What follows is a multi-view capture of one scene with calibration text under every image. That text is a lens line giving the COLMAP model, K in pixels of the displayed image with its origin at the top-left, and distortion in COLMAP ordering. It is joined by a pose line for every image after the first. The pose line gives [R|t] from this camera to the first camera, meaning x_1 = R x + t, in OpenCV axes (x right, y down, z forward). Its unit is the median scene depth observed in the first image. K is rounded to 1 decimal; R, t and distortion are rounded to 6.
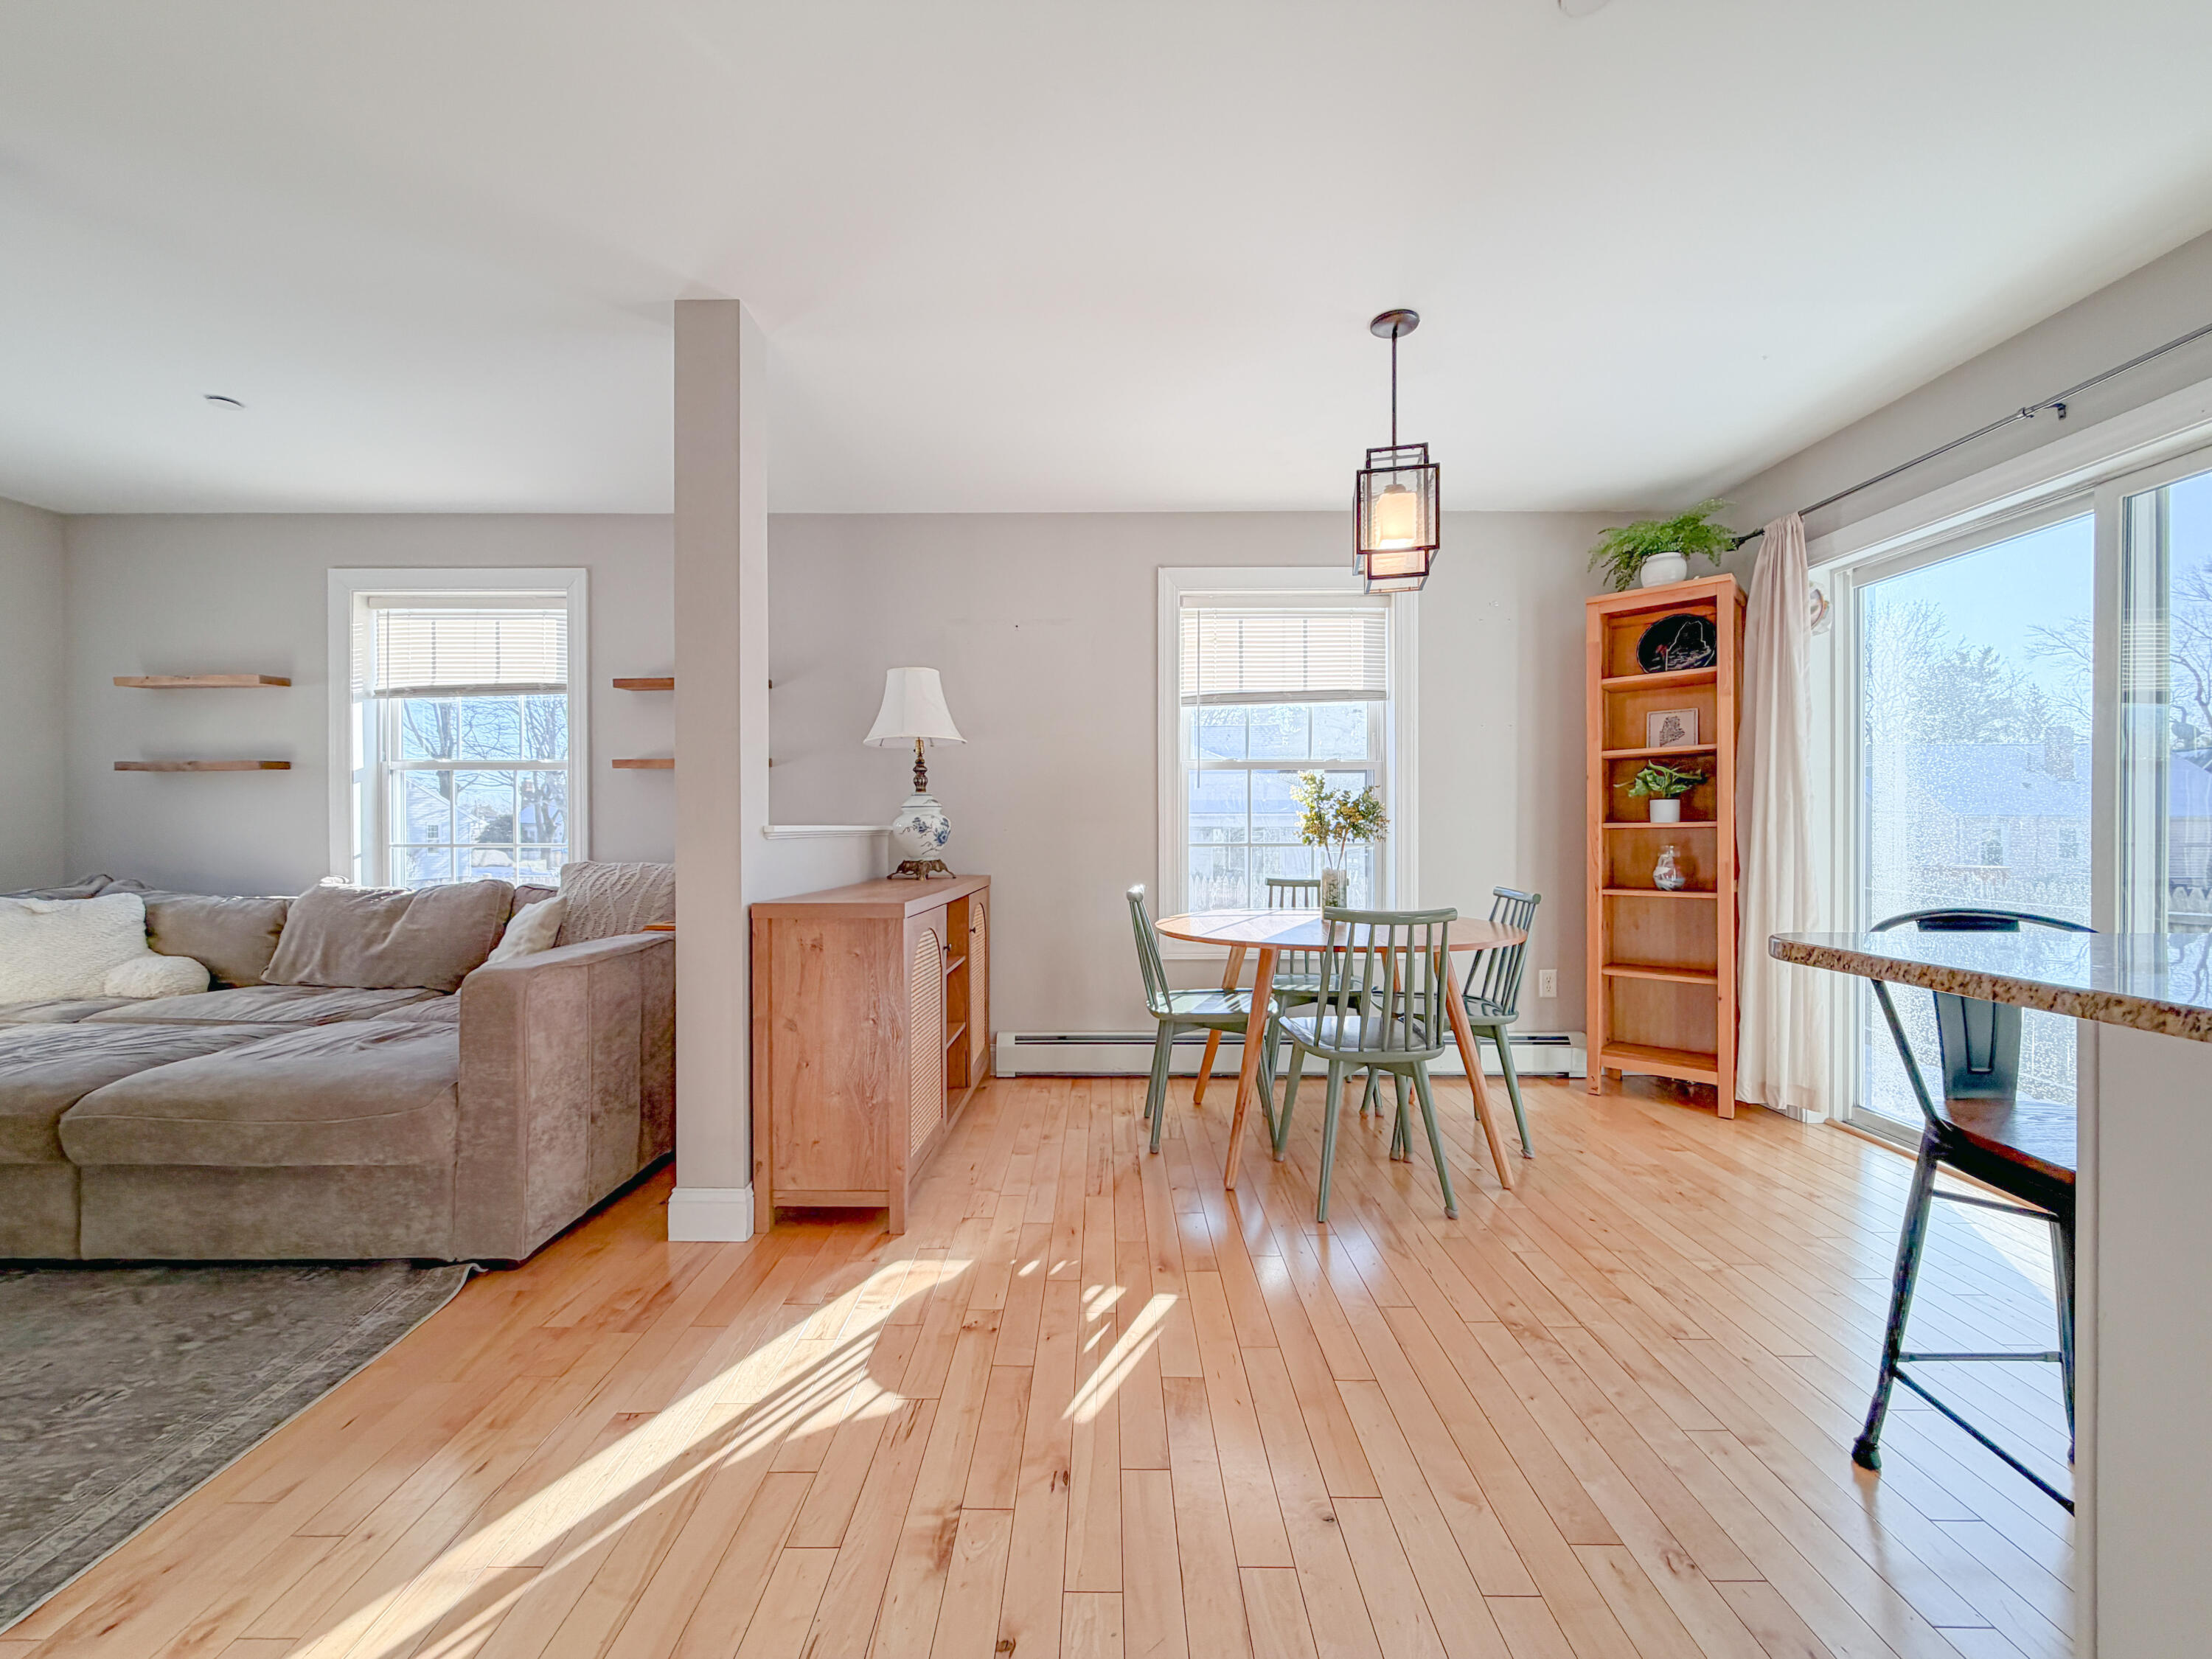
lens RADIAL K [[880.2, 0, 1106.0], [0, 880.2, 829.5], [0, 0, 1]] dist [0.000931, -0.000087]
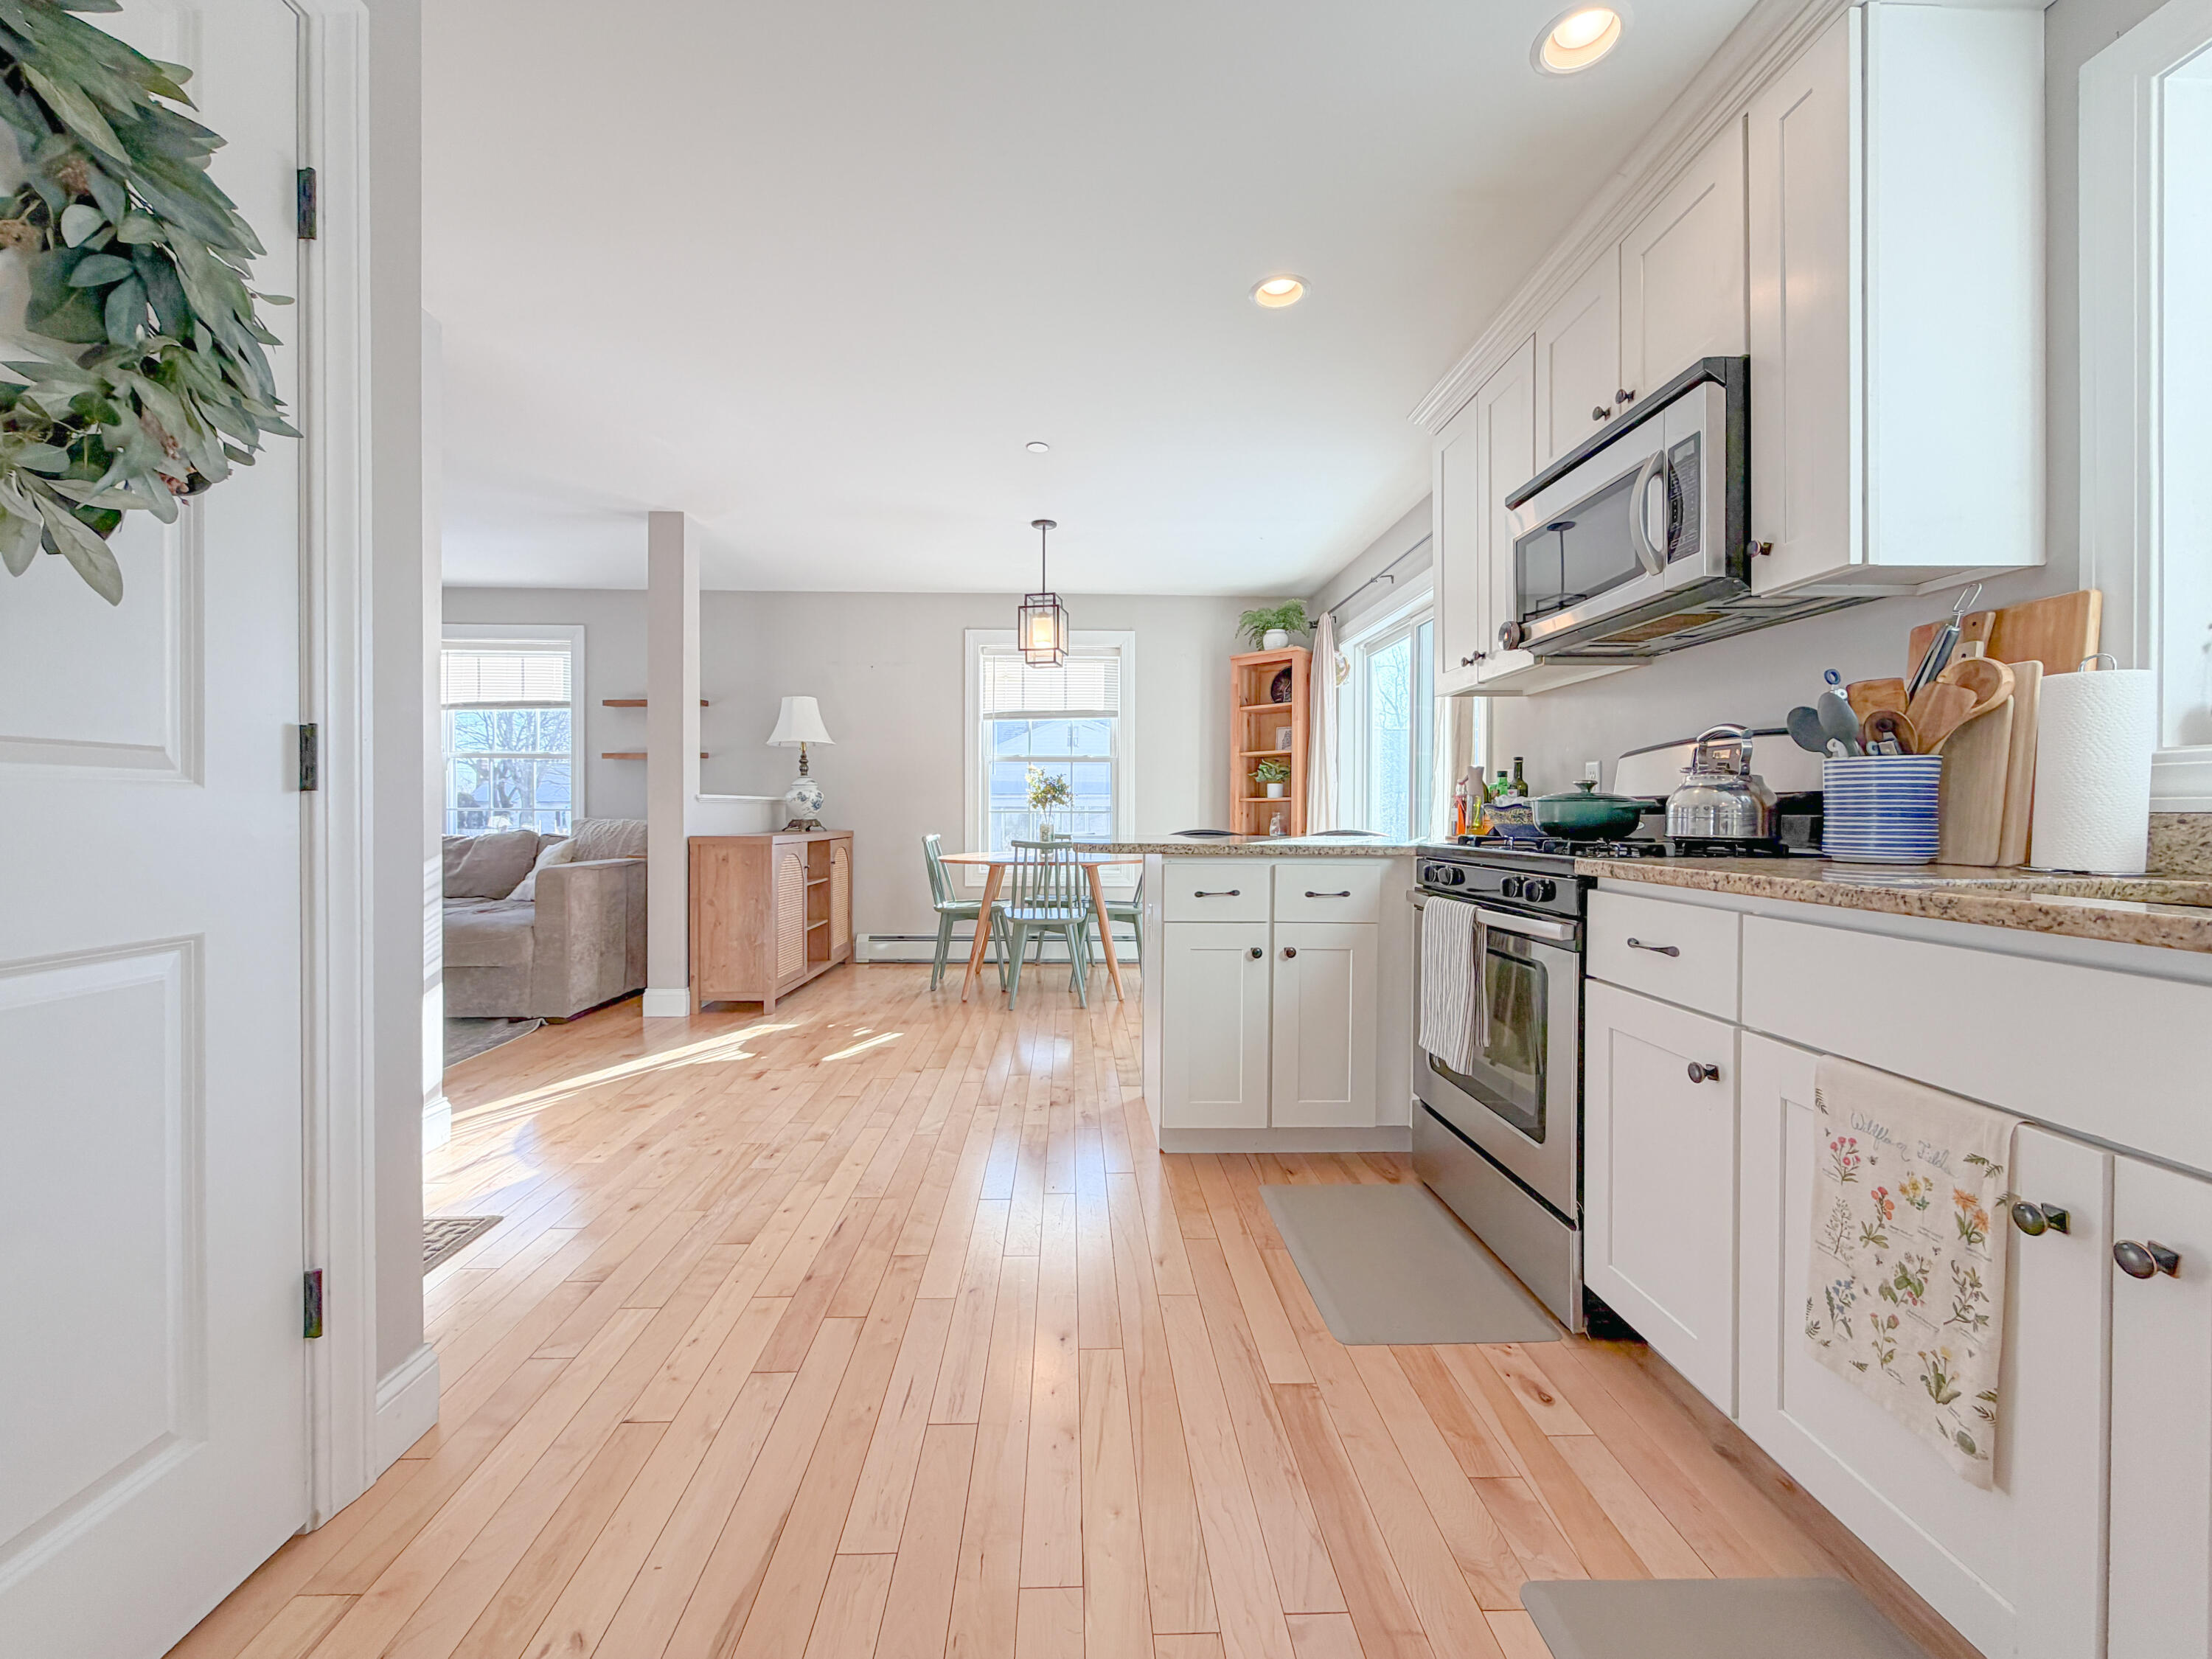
lens RADIAL K [[883.5, 0, 1096.6], [0, 883.5, 818.1], [0, 0, 1]] dist [-0.000112, 0.000269]
pose [[0.999565, 0.005836, 0.028912, 0.284807], [-0.006045, 0.999956, 0.007164, 0.019785], [-0.028869, -0.007336, 0.999556, -0.627911]]
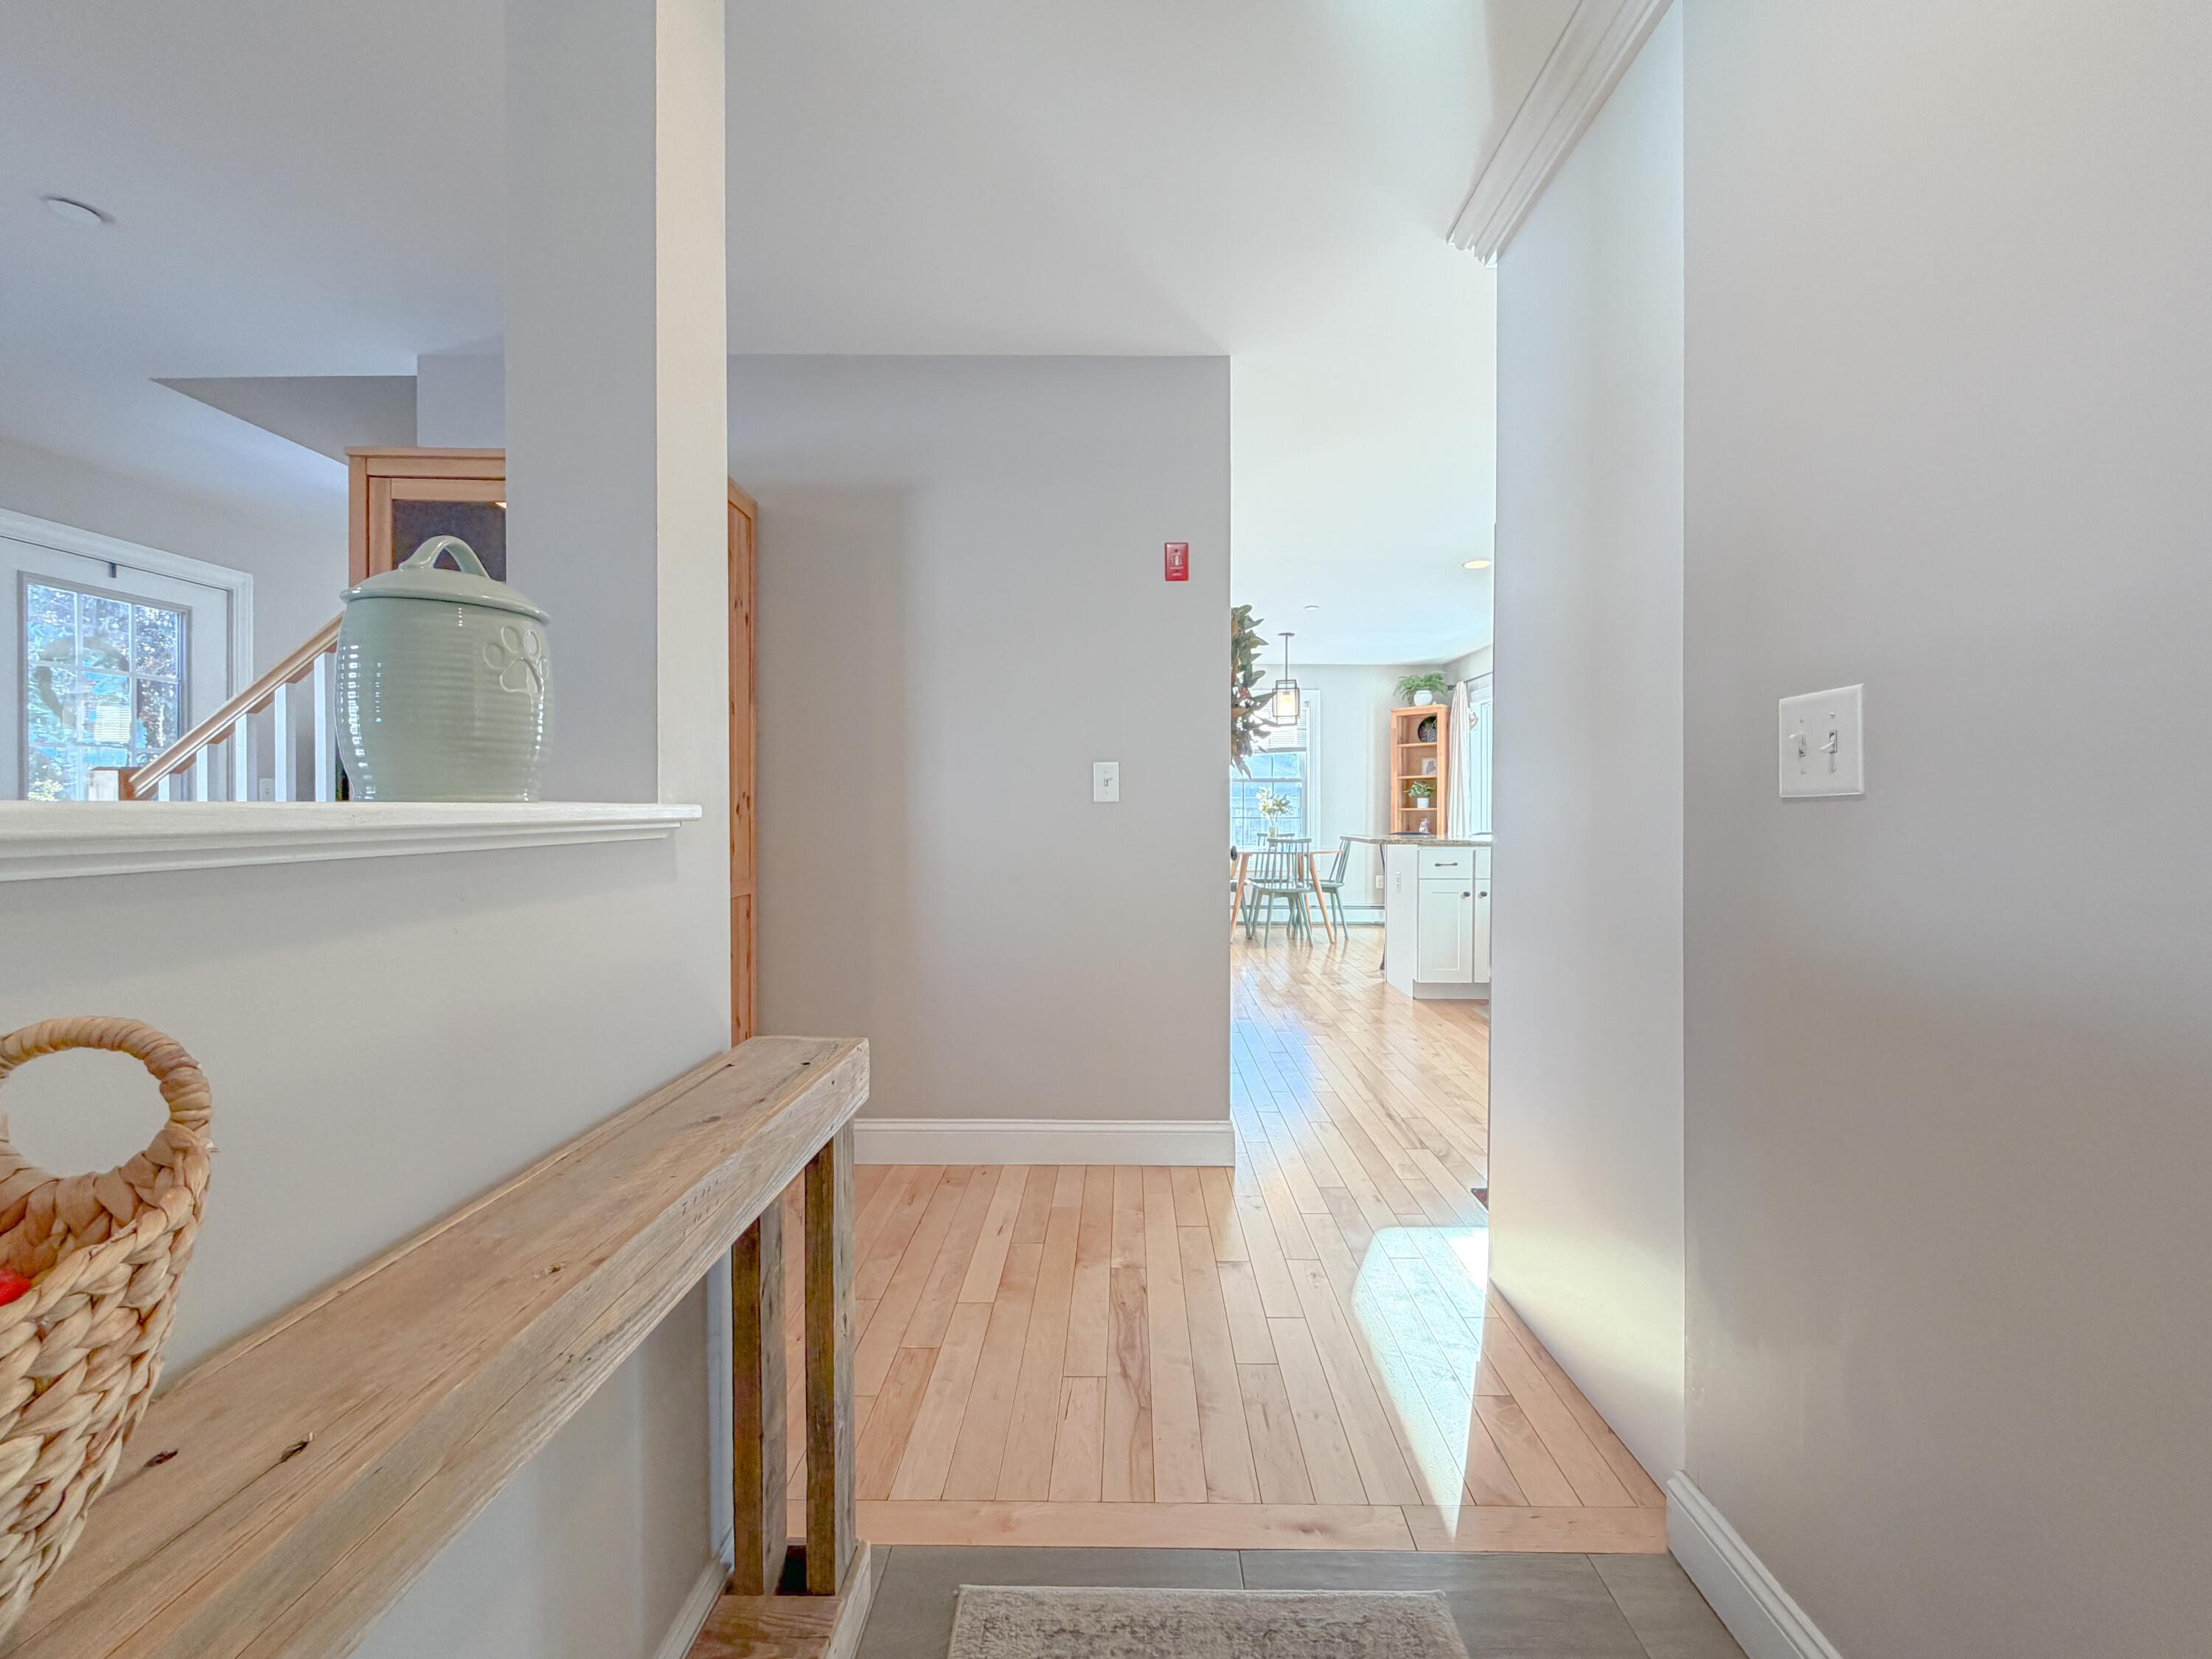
lens RADIAL K [[883.6, 0, 1123.8], [0, 883.6, 812.5], [0, 0, 1]] dist [-0.001452, -0.000062]
pose [[0.999949, 0.002297, -0.009814, -0.129047], [-0.002264, 0.999992, 0.003311, -0.002982], [0.009822, -0.003289, 0.999946, -1.394435]]
